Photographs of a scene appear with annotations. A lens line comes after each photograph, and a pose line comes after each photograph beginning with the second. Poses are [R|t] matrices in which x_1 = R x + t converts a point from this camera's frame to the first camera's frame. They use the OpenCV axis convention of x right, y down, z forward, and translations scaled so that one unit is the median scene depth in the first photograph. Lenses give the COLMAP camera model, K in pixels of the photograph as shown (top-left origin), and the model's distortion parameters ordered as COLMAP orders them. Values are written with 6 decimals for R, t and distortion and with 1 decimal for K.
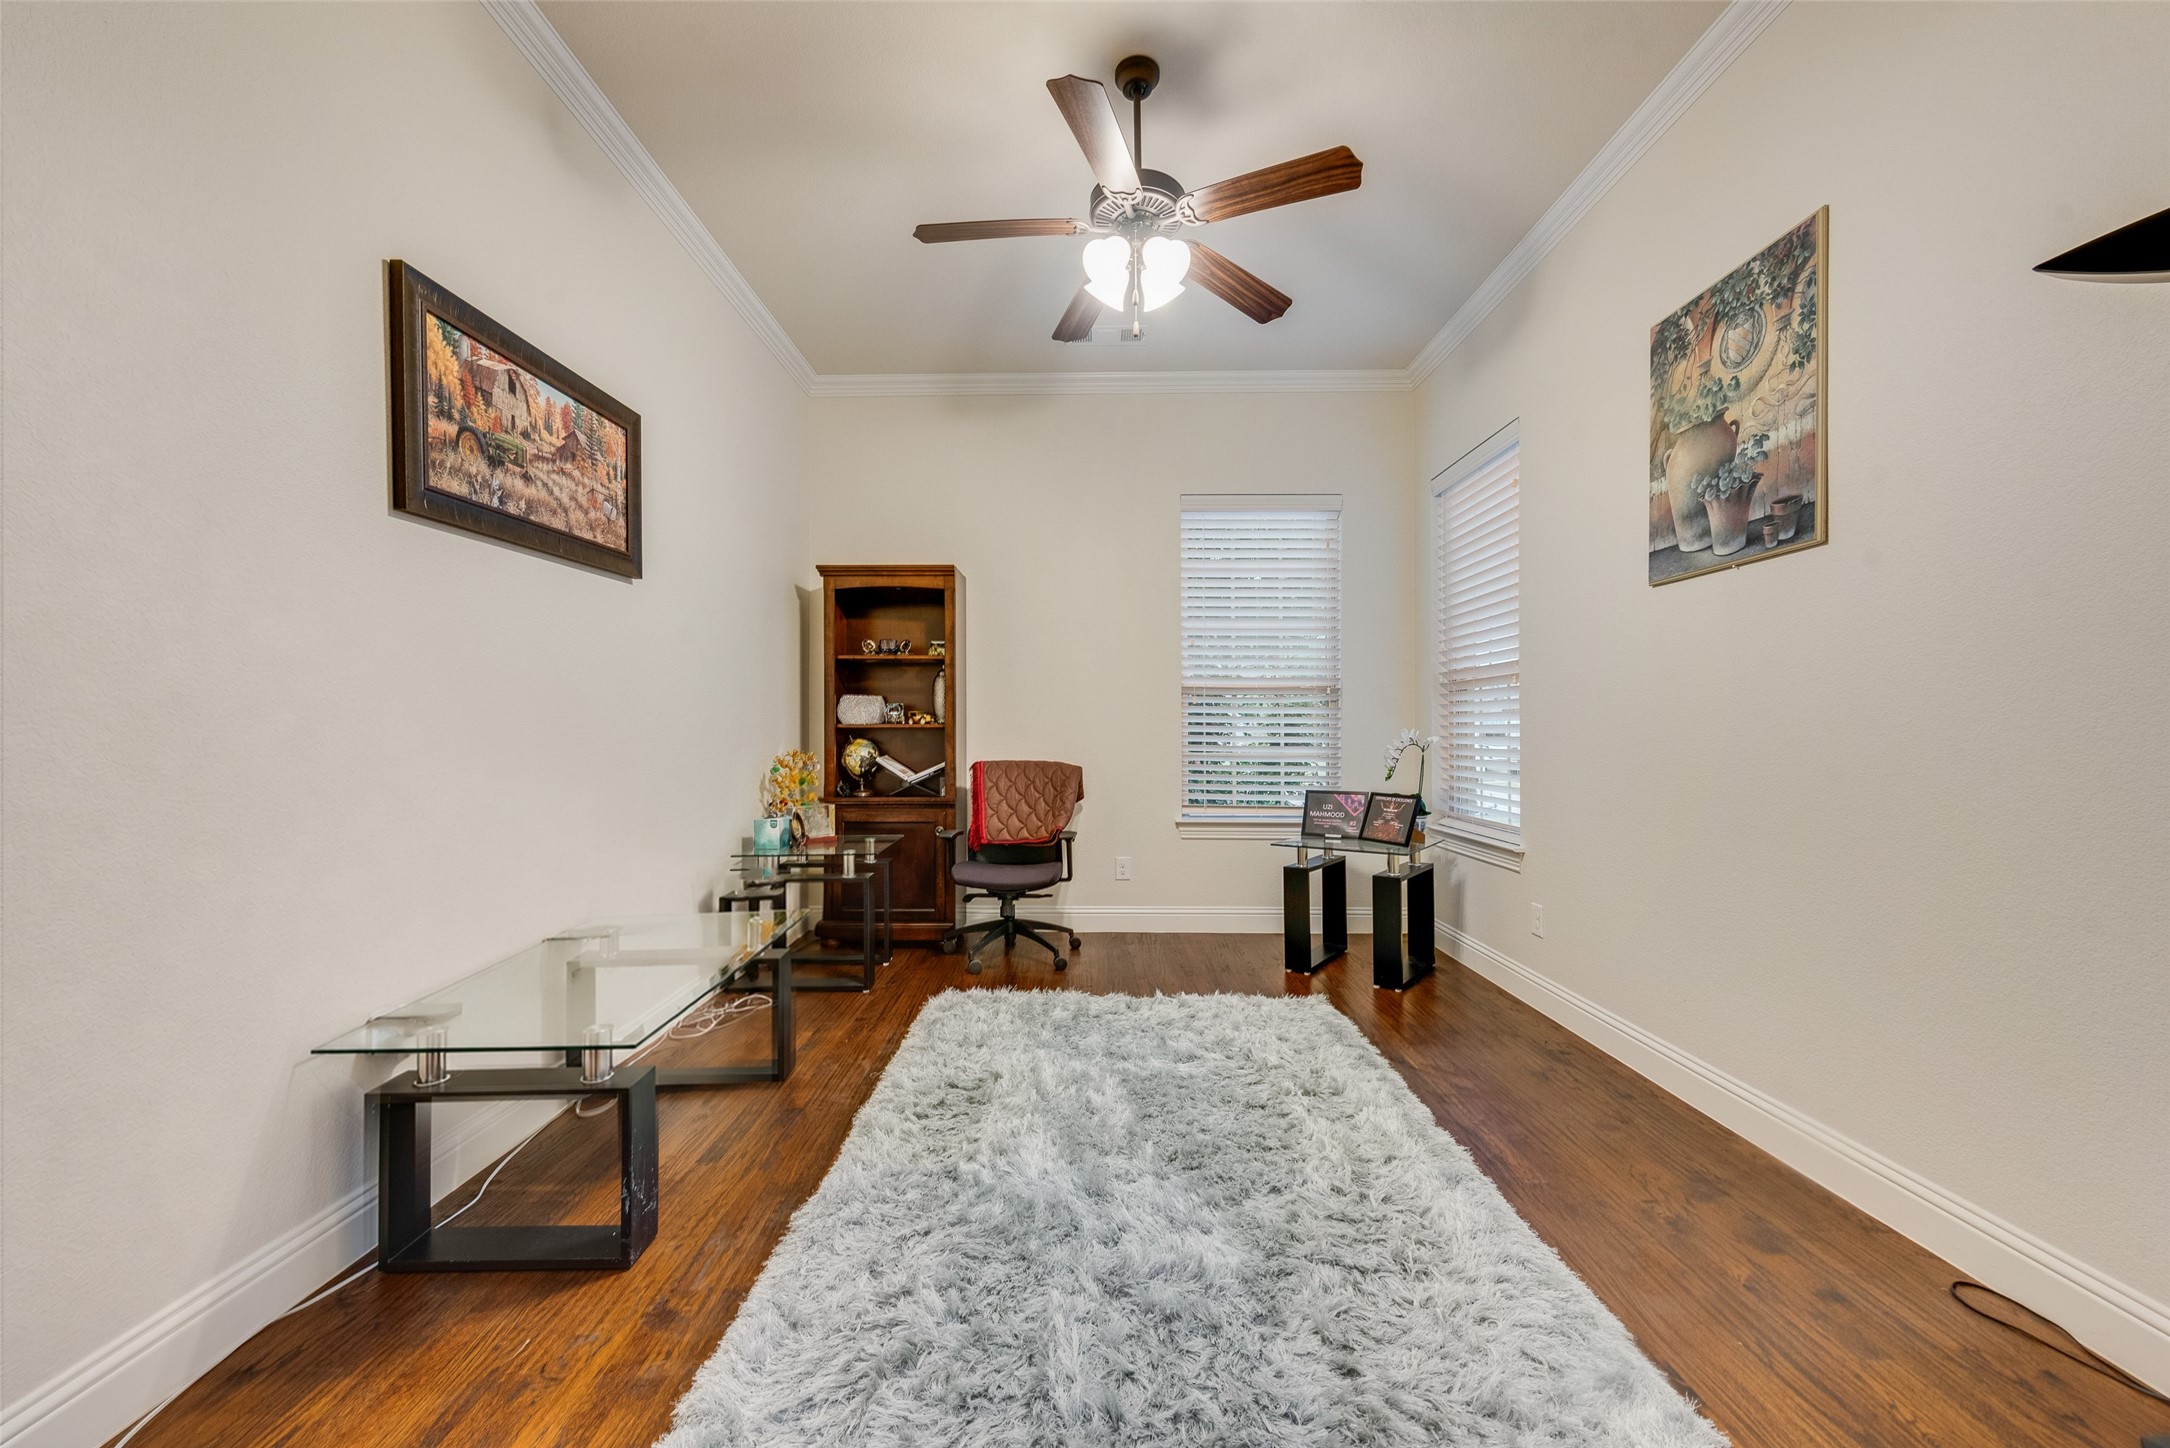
lens RADIAL K [[847.7, 0, 1078.7], [0, 847.7, 724.6], [0, 0, 1]] dist [0.008214, -0.000316]
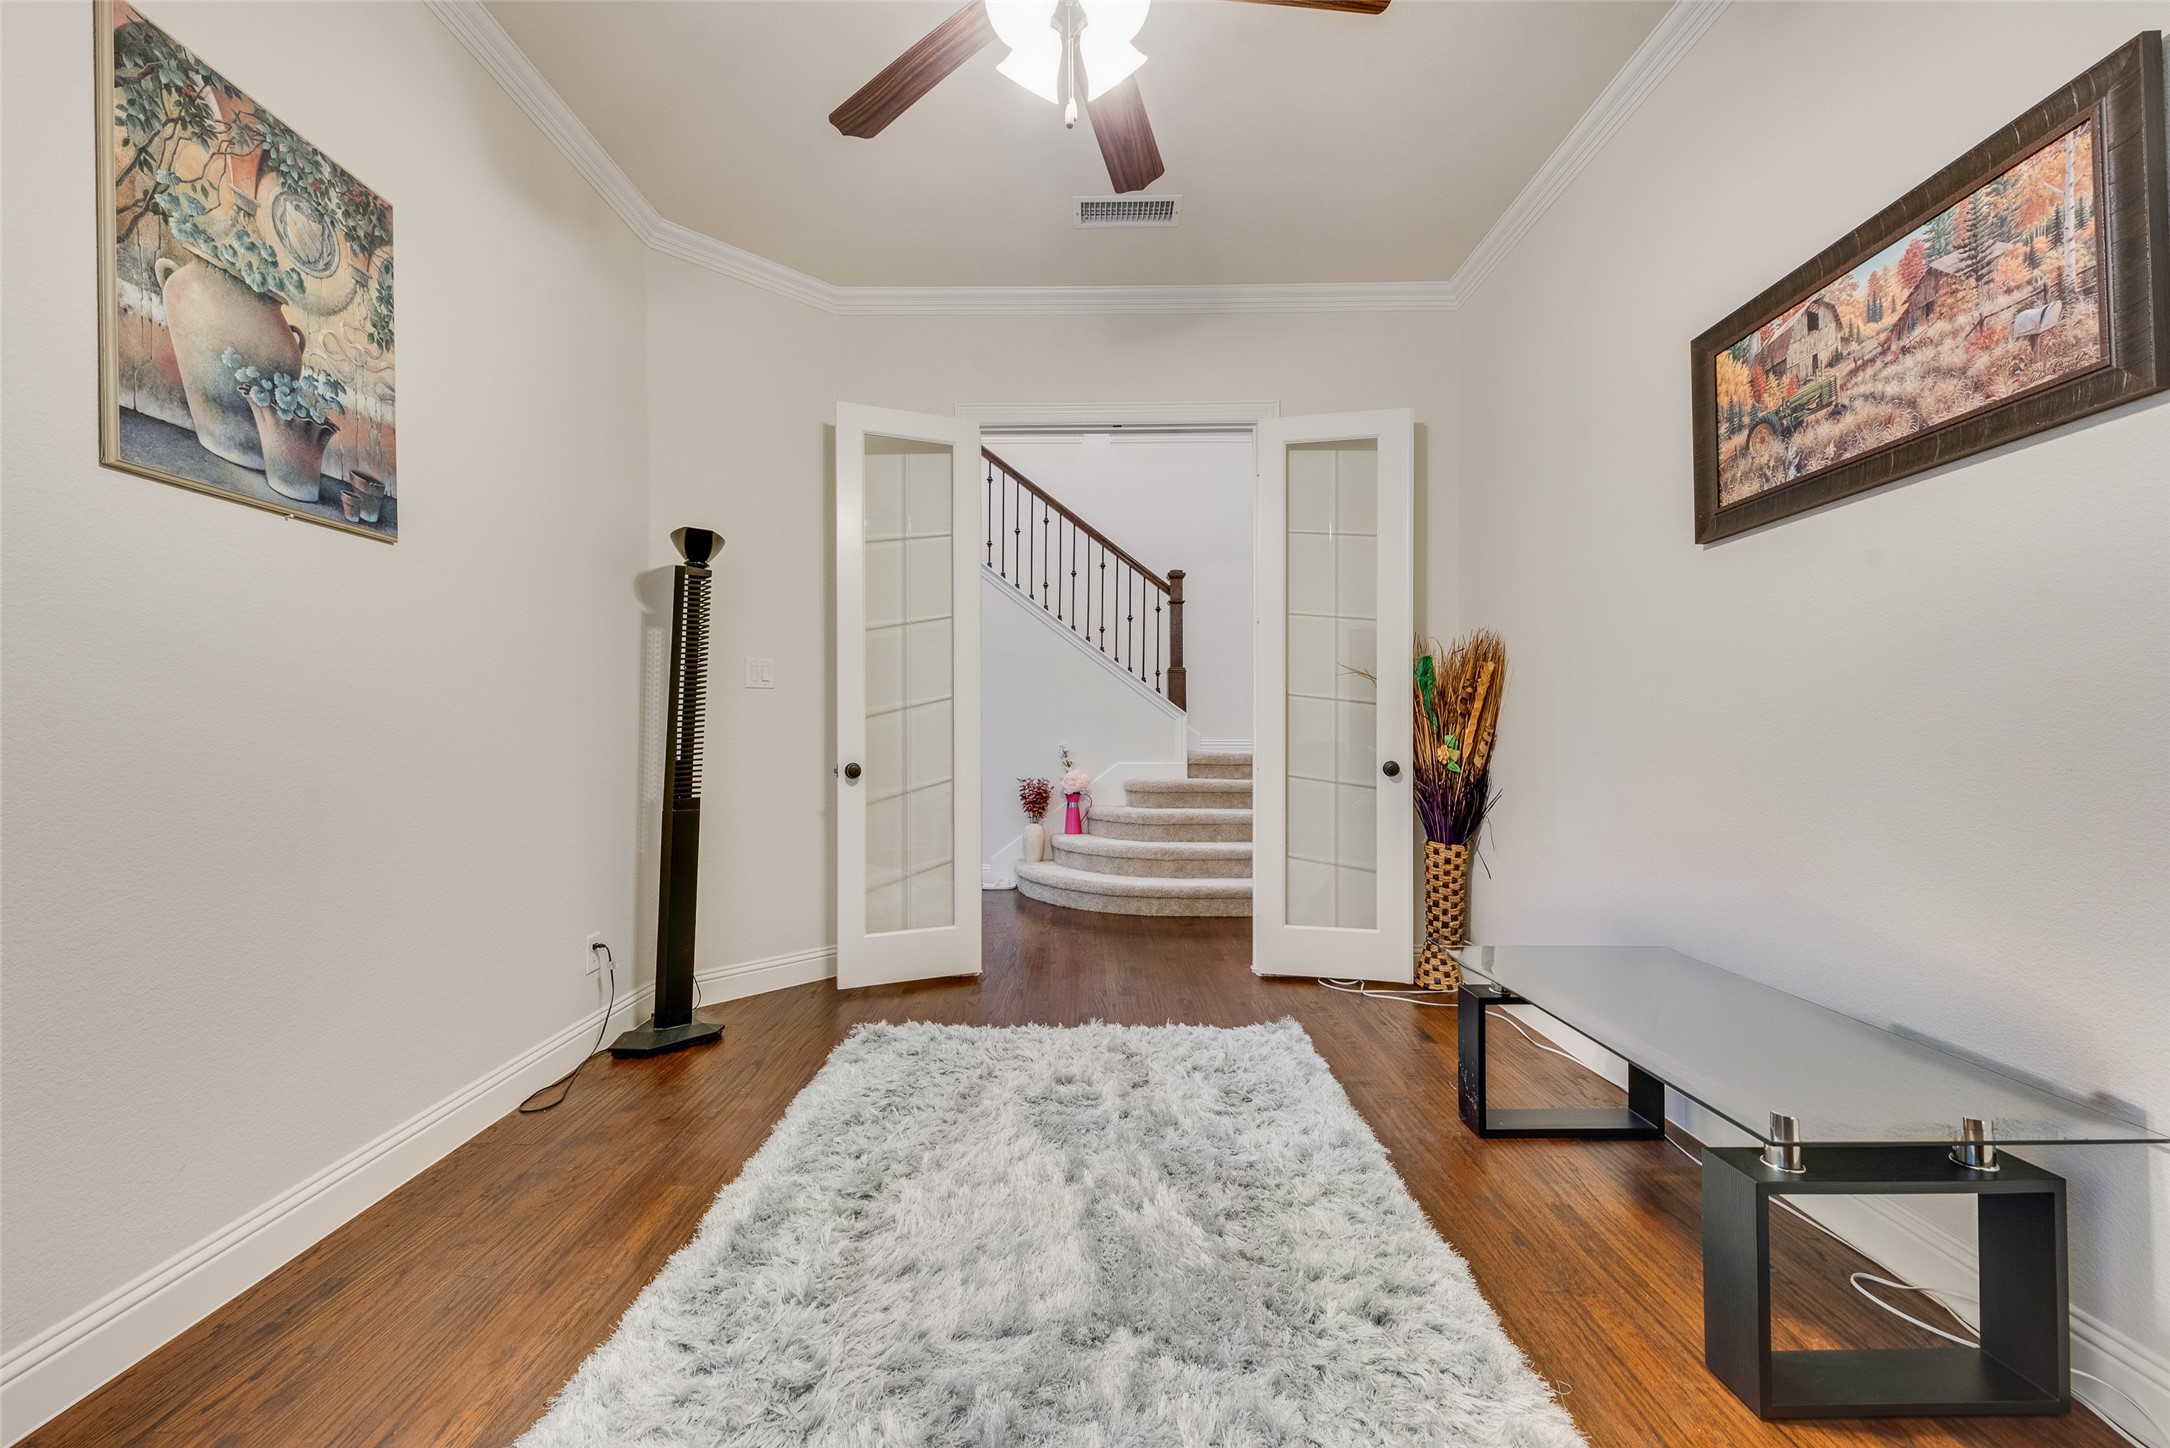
lens RADIAL K [[847.7, 0, 1087.1], [0, 847.7, 715.3], [0, 0, 1]] dist [0.008214, -0.000316]
pose [[-0.999952, 0.002080, -0.009530, 0.065818], [0.002312, 0.999700, -0.024397, 0.013493], [0.009476, -0.024418, -0.999657, 1.814084]]
